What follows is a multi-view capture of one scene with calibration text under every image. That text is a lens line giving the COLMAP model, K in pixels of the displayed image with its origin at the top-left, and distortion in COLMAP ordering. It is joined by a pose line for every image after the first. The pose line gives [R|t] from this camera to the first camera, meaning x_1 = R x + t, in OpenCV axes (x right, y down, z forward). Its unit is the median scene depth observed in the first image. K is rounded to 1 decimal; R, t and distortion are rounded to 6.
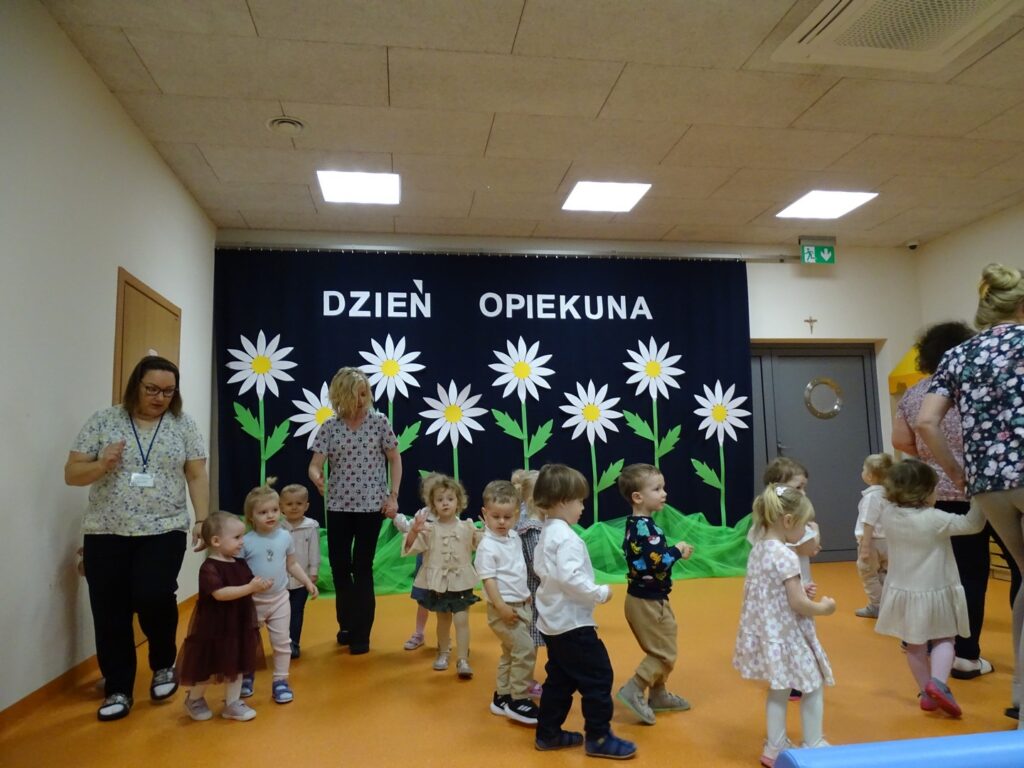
lens RADIAL K [[722.4, 0, 514.2], [0, 722.4, 383.0], [0, 0, 1]] dist [-0.002923, 0.004076]
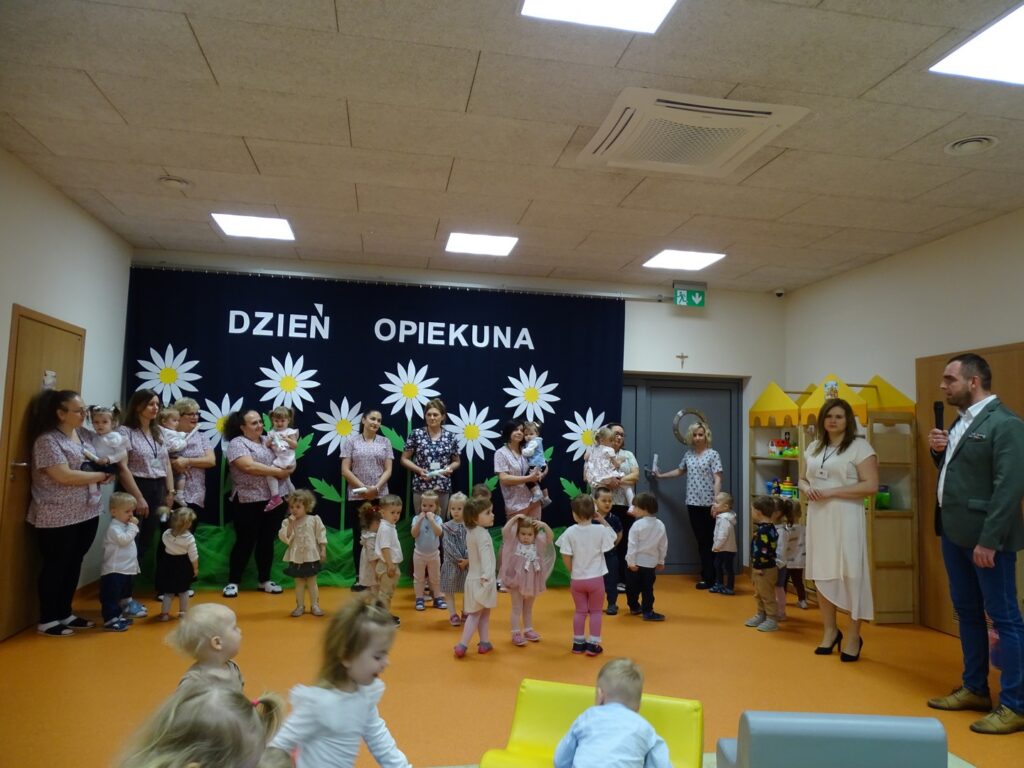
lens RADIAL K [[722.4, 0, 514.2], [0, 722.4, 383.0], [0, 0, 1]] dist [-0.002923, 0.004076]
pose [[0.998382, 0.052600, 0.021587, 0.144752], [-0.053195, 0.998192, 0.027976, -0.068762], [-0.020076, -0.029080, 0.999375, -0.105257]]
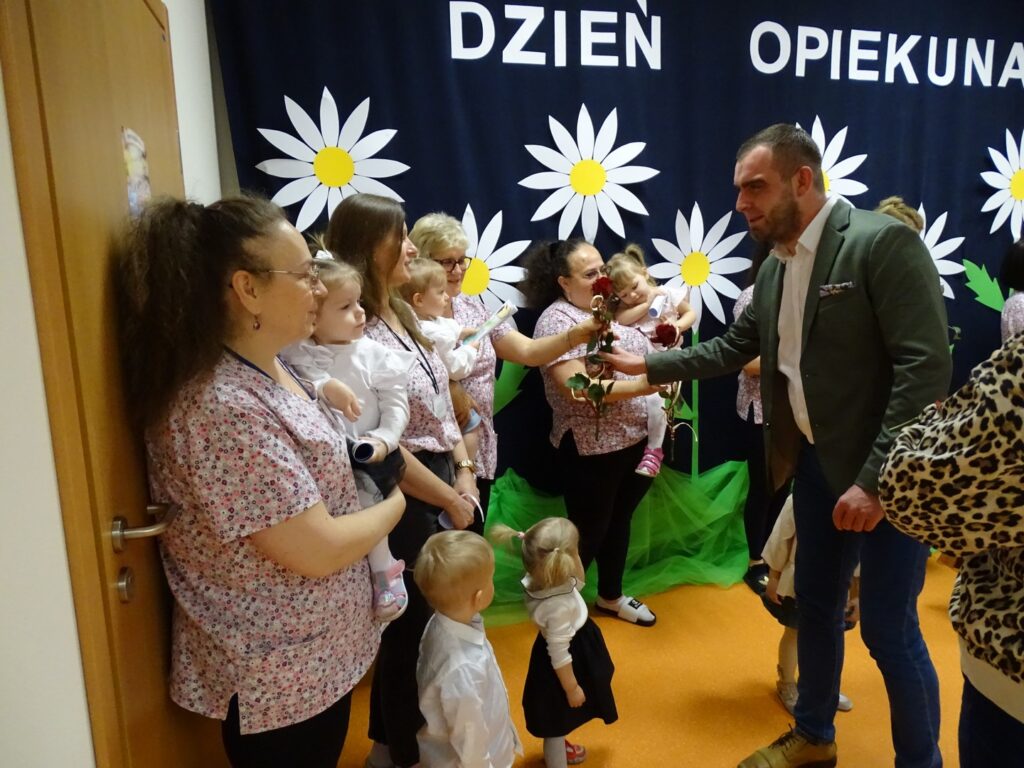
lens RADIAL K [[668.3, 0, 511.1], [0, 668.3, 418.3], [0, 0, 1]] dist [-0.003860, -0.001448]
pose [[0.996357, -0.023250, 0.082044, -0.258478], [-0.001921, 0.955748, 0.294182, 0.002991], [-0.085253, -0.293268, 0.952222, 0.494662]]
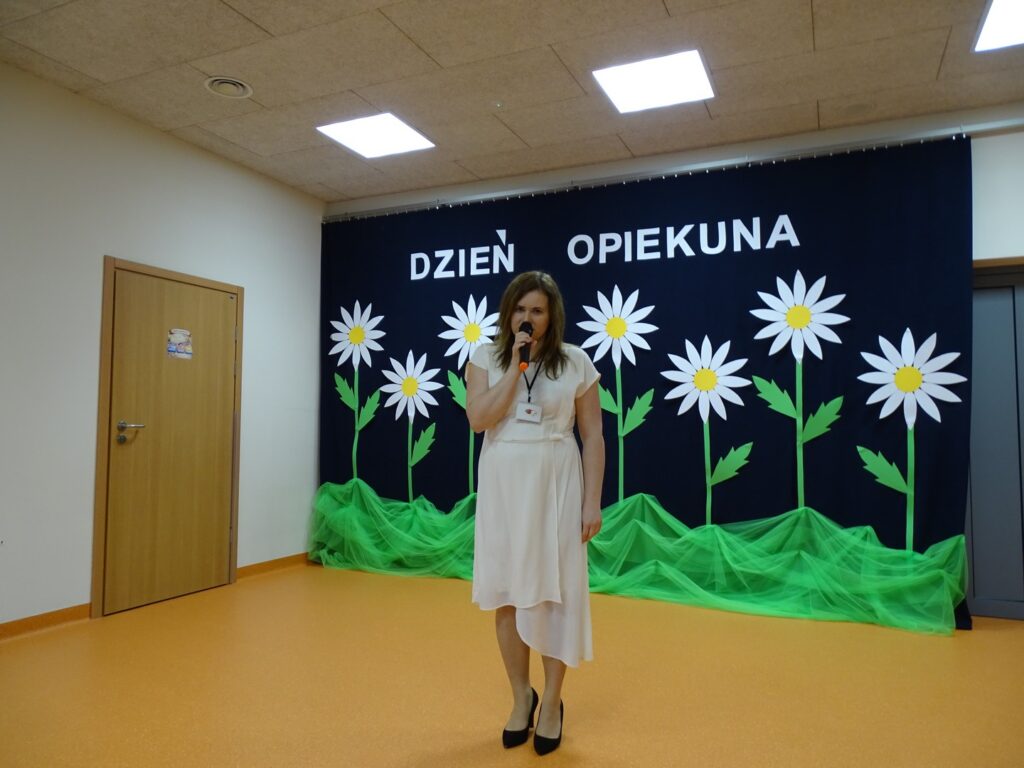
lens RADIAL K [[716.6, 0, 510.5], [0, 716.6, 380.5], [0, 0, 1]] dist [-0.007397, 0.002876]
pose [[0.840785, -0.006830, -0.541326, 0.341233], [0.037943, 0.998205, 0.046337, -0.000445], [0.540038, -0.059499, 0.839535, 0.265860]]
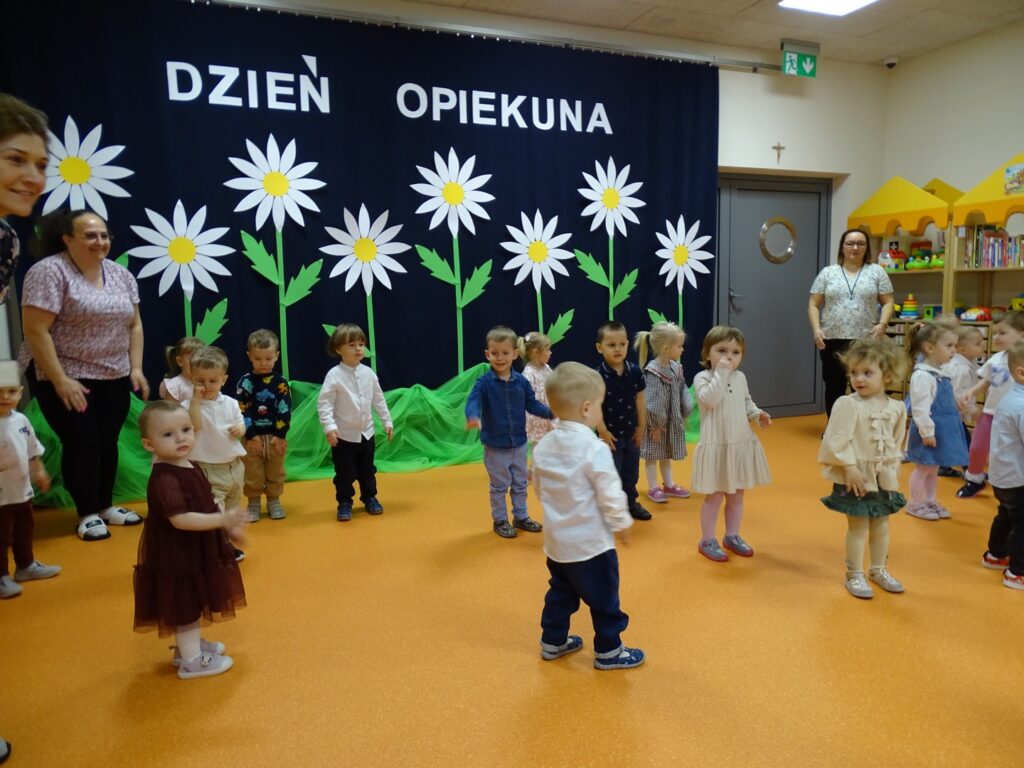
lens RADIAL K [[722.4, 0, 514.2], [0, 722.4, 383.0], [0, 0, 1]] dist [-0.002923, 0.004076]
pose [[0.972923, -0.022417, 0.230039, -0.107143], [-0.030034, 0.974585, 0.221996, 0.005930], [-0.229169, -0.222894, 0.947523, 0.214105]]
